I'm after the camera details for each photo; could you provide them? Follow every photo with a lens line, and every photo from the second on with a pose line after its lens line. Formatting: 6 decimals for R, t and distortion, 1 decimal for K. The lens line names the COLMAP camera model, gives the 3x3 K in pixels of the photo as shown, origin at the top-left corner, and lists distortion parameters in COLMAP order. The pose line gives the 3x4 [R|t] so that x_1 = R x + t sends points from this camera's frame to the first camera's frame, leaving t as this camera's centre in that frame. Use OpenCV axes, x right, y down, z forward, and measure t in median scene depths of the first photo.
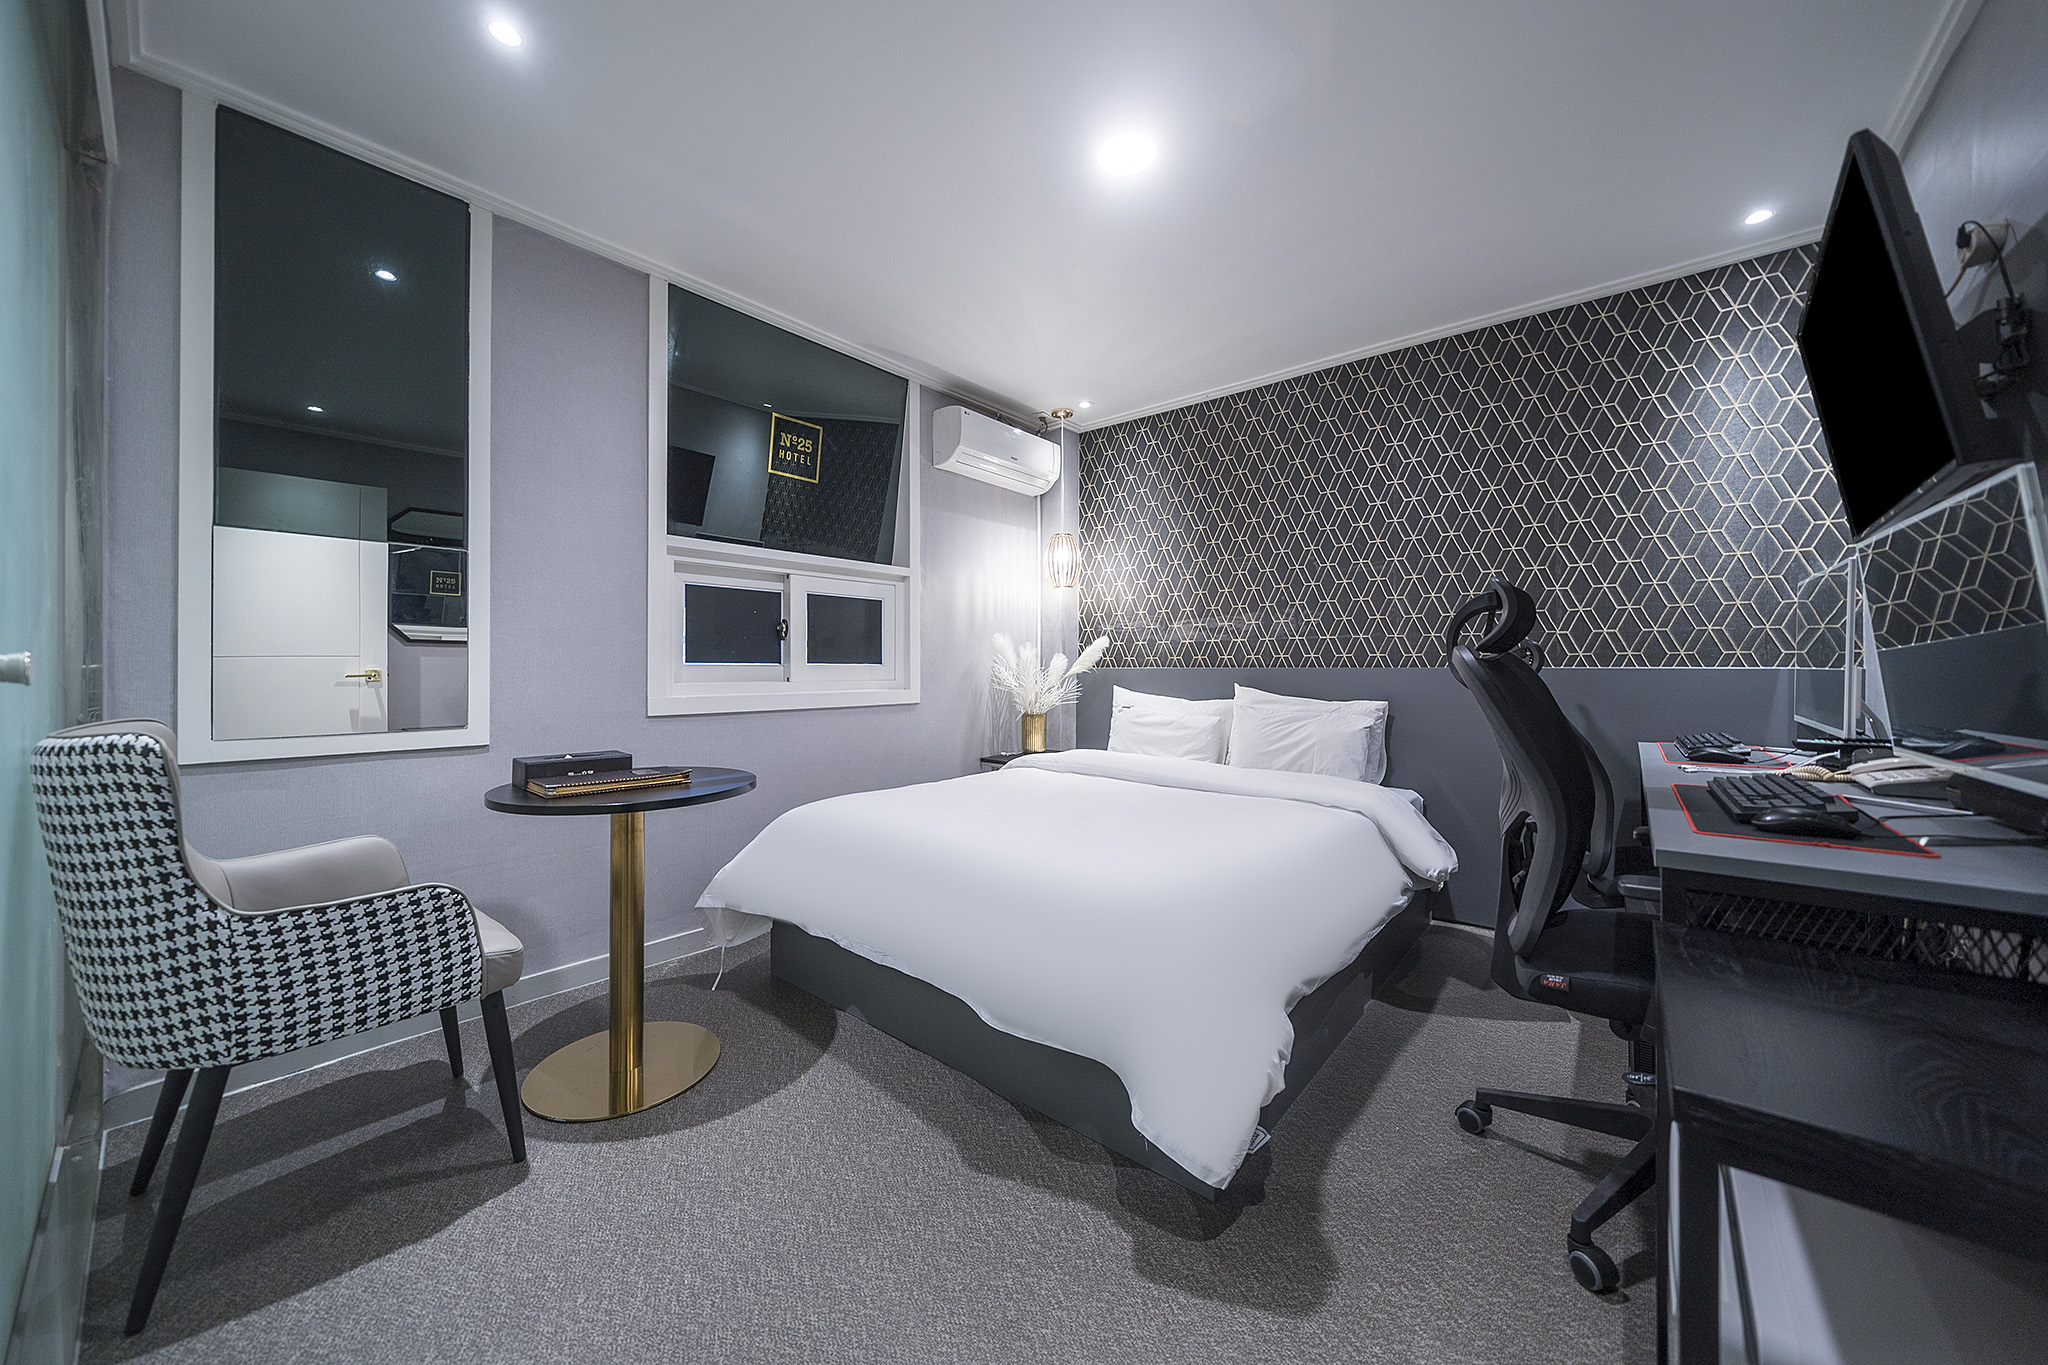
lens RADIAL K [[724.2, 0, 1009.7], [0, 724.2, 682.5], [0, 0, 1]] dist [0.001614, -0.000017]
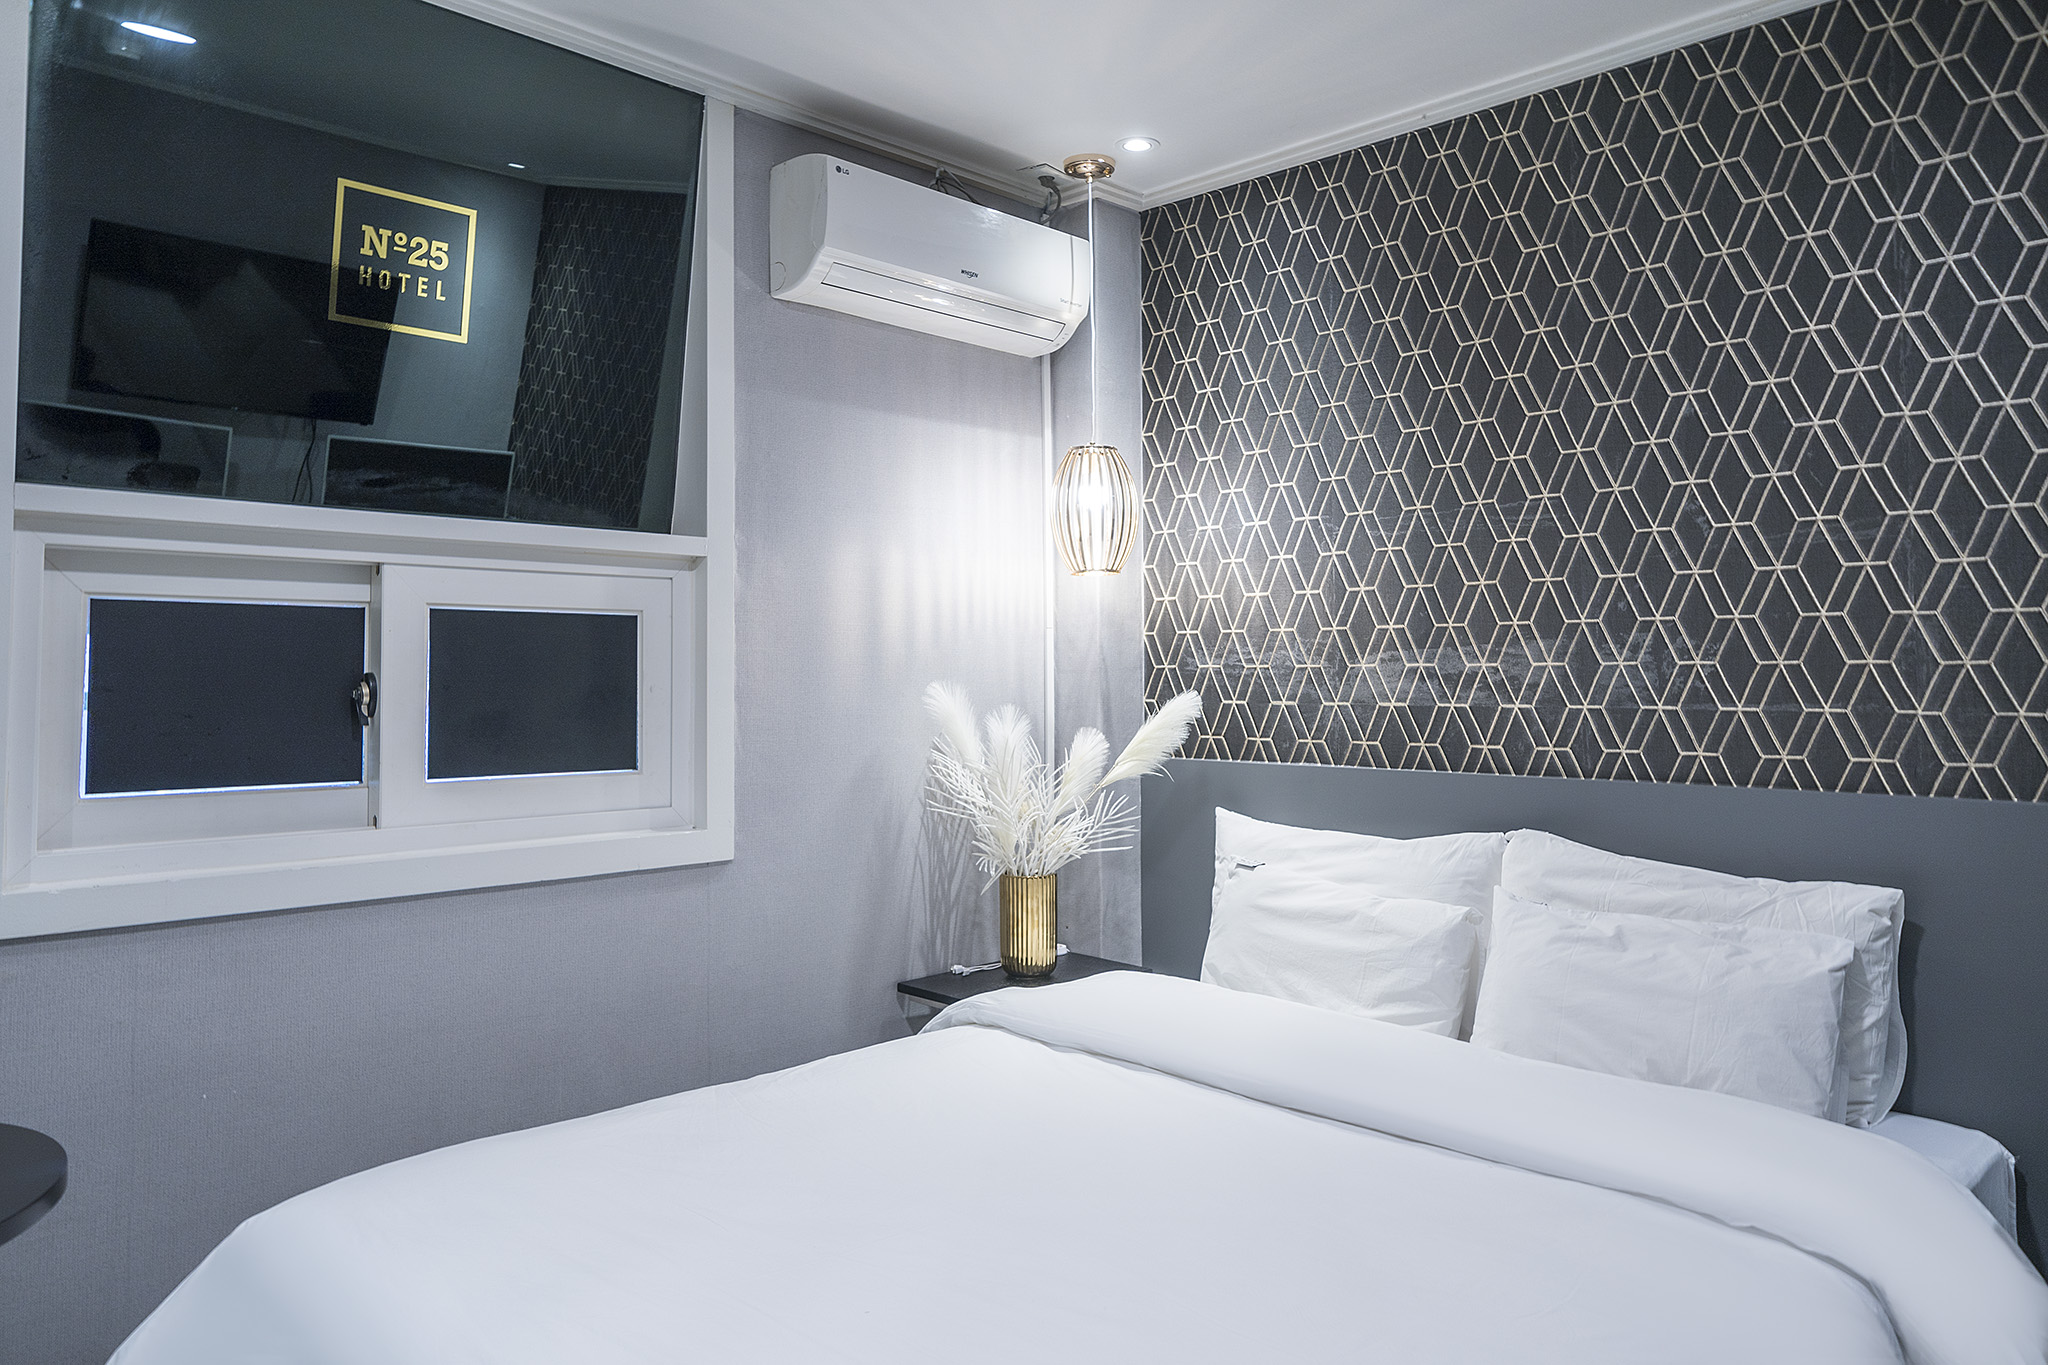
lens RADIAL K [[1430.4, 0, 1042.0], [0, 1430.4, 615.9], [0, 0, 1]] dist [-0.007836, 0.017567]
pose [[0.998159, -0.006086, -0.060350, 0.101551], [0.002403, 0.998140, -0.060915, -0.060776], [0.060608, 0.060657, 0.996317, 0.189531]]
